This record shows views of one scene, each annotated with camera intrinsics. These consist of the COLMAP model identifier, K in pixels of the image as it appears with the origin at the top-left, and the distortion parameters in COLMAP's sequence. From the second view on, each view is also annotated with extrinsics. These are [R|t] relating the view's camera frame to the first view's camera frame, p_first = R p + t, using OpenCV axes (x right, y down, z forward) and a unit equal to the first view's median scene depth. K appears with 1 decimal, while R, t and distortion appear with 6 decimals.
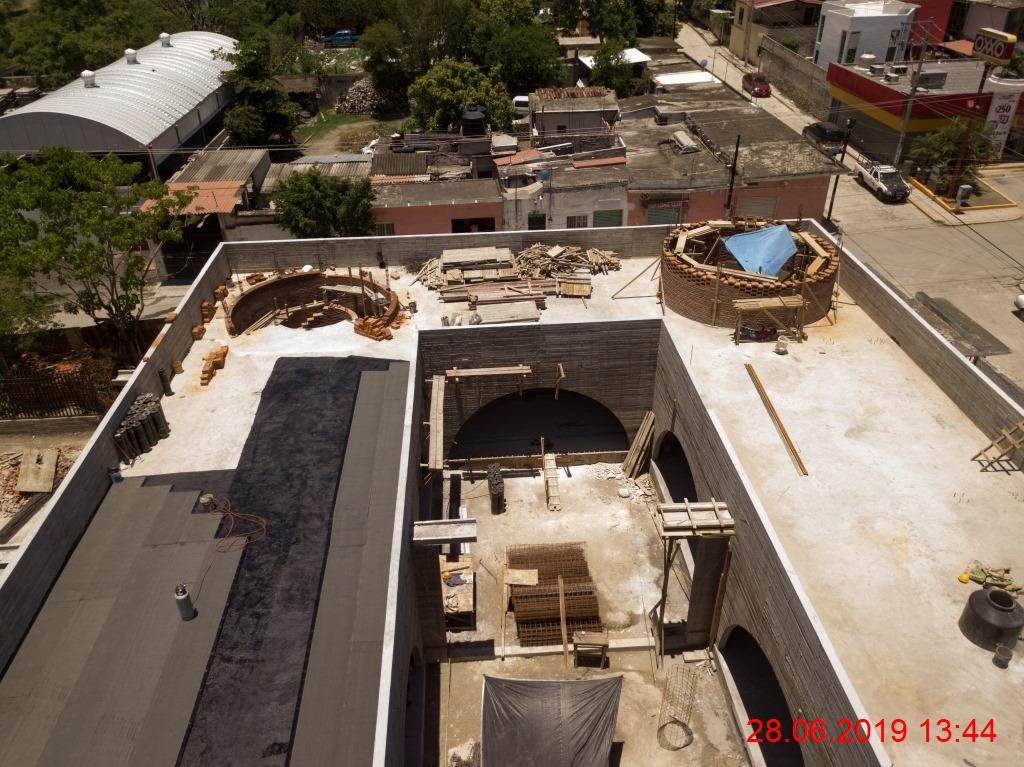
lens RADIAL K [[782.0, 0, 509.1], [0, 782.0, 382.7], [0, 0, 1]] dist [0.000137, 0.000621]
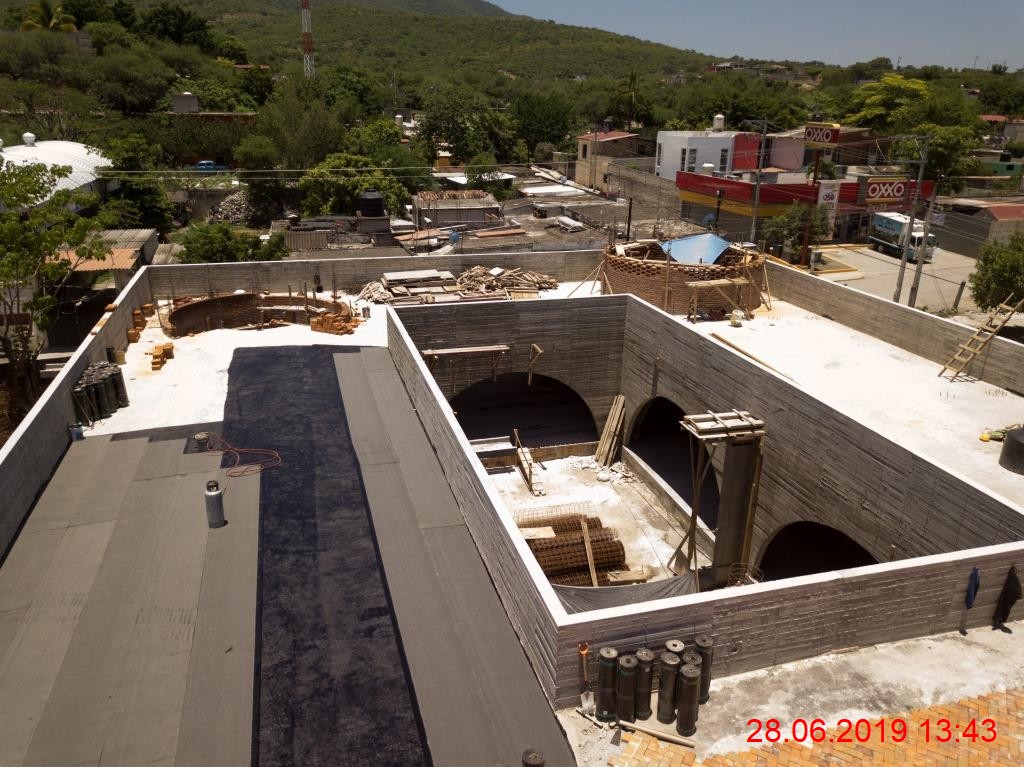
lens RADIAL K [[782.0, 0, 510.3], [0, 782.0, 383.4], [0, 0, 1]] dist [0.000137, 0.000621]
pose [[0.976376, -0.041884, 0.211982, -0.165315], [0.086132, 0.975165, -0.204043, 0.210586], [-0.198172, 0.217481, 0.955735, 0.061870]]
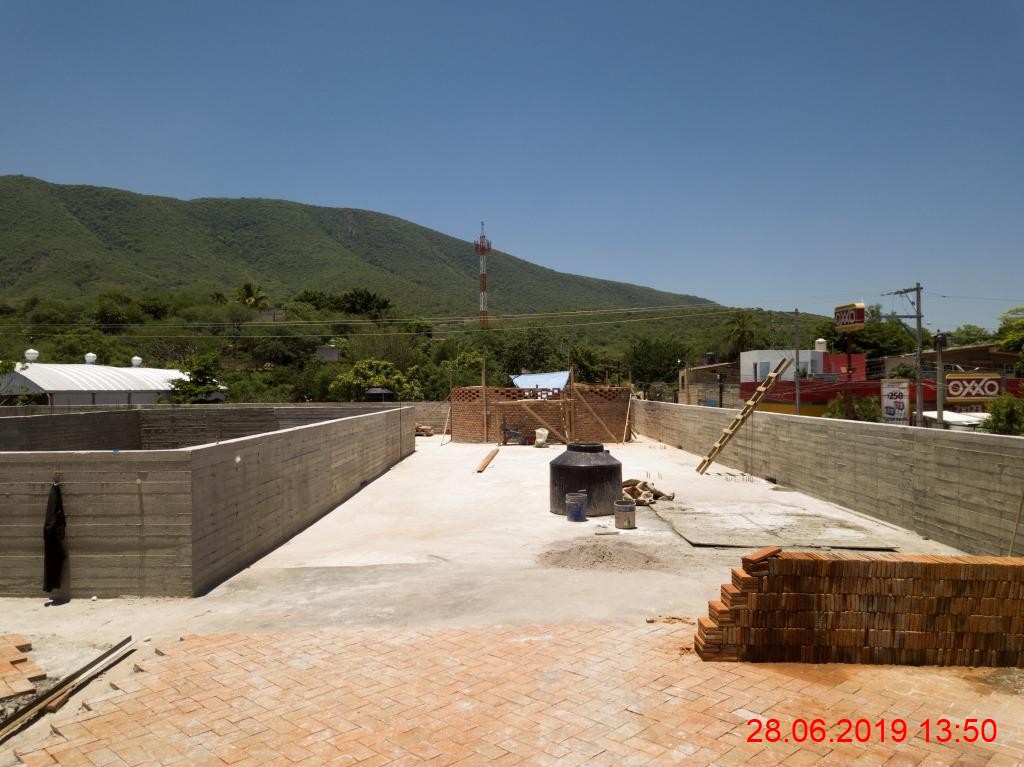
lens RADIAL K [[782.0, 0, 512.5], [0, 782.0, 383.8], [0, 0, 1]] dist [0.000137, 0.000621]
pose [[0.998373, 0.008423, -0.056392, 0.338238], [-0.037326, 0.844205, -0.534719, 0.346988], [0.043102, 0.535954, 0.843146, 0.202727]]
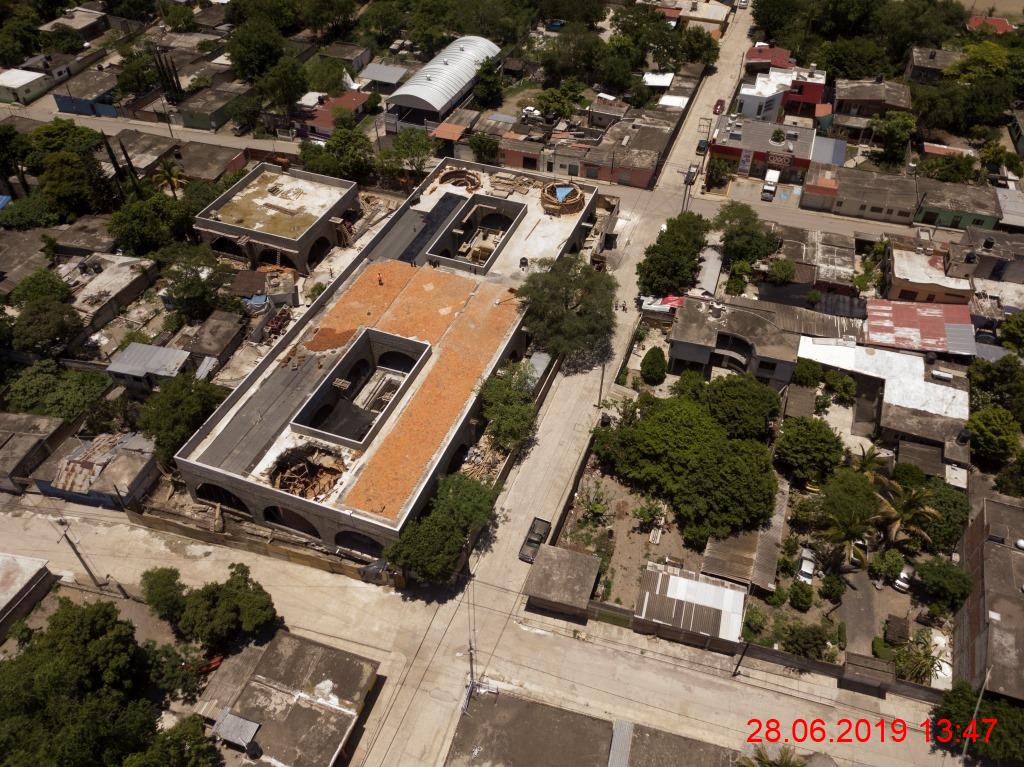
lens RADIAL K [[782.0, 0, 511.1], [0, 782.0, 385.3], [0, 0, 1]] dist [0.000137, 0.000621]
pose [[0.909870, 0.306364, -0.279784, 1.511260], [-0.238617, 0.938065, 0.251189, -0.191559], [0.339410, -0.161788, 0.926620, -2.957534]]
